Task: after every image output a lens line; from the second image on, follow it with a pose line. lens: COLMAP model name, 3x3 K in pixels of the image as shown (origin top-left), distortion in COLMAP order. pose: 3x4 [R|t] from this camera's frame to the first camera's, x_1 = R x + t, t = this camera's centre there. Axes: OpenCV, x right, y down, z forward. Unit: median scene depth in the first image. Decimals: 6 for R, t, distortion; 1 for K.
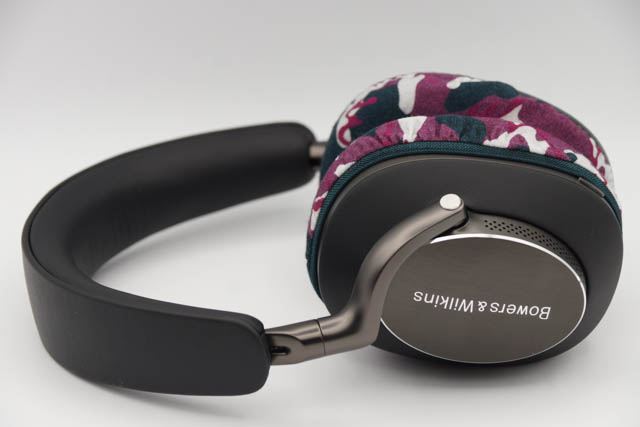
lens RADIAL K [[1874.8, 0, 319.6], [0, 1874.8, 209.4], [0, 0, 1]] dist [-0.056604, 0.000000]
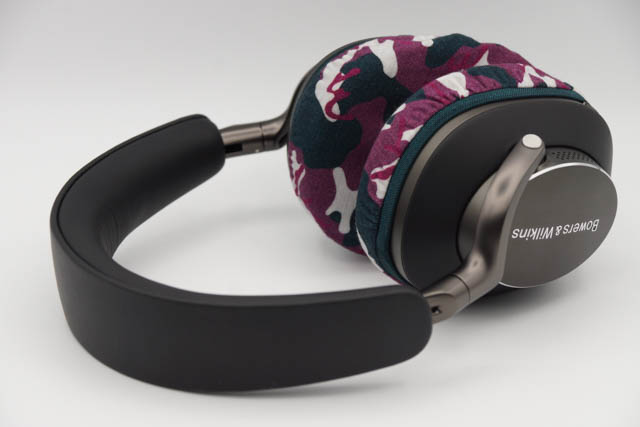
lens RADIAL K [[1874.8, 0, 318.2], [0, 1874.8, 214.1], [0, 0, 1]] dist [-0.056604, 0.000000]
pose [[0.826951, -0.208869, 0.522040, -0.594405], [0.201865, 0.976832, 0.071062, -0.063480], [-0.524788, 0.046617, 0.849956, 0.137041]]
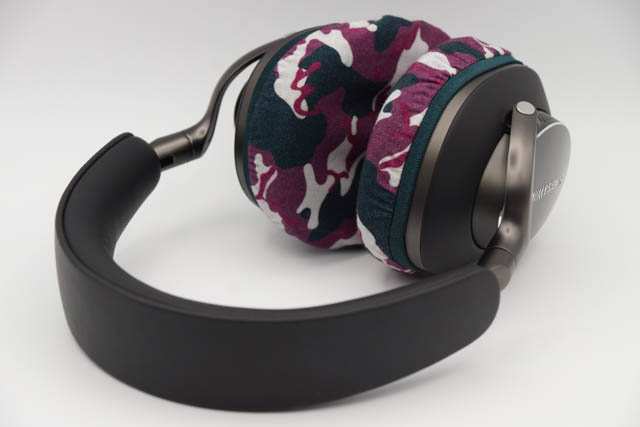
lens RADIAL K [[1874.8, 0, 317.7], [0, 1874.8, 214.0], [0, 0, 1]] dist [-0.056604, 0.000000]
pose [[0.530862, -0.332533, 0.779492, -0.870197], [0.310385, 0.932180, 0.186286, -0.188054], [-0.788572, 0.143050, 0.598072, 0.422726]]
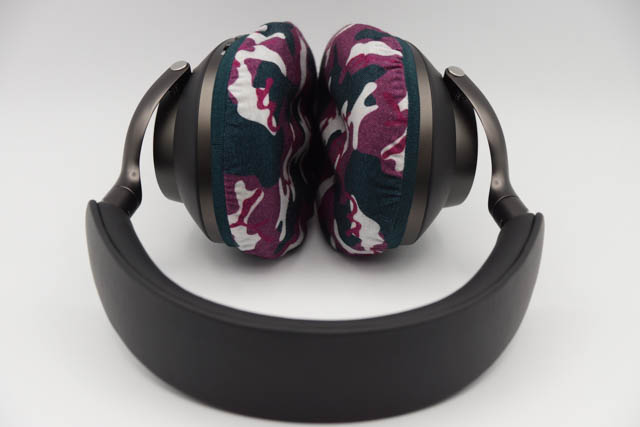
lens RADIAL K [[1874.8, 0, 321.8], [0, 1874.8, 211.5], [0, 0, 1]] dist [-0.056604, 0.000000]
pose [[-0.106196, -0.407004, 0.907232, -1.036187], [0.391303, 0.821667, 0.414421, -0.456497], [-0.914114, 0.399013, 0.072004, 1.000027]]
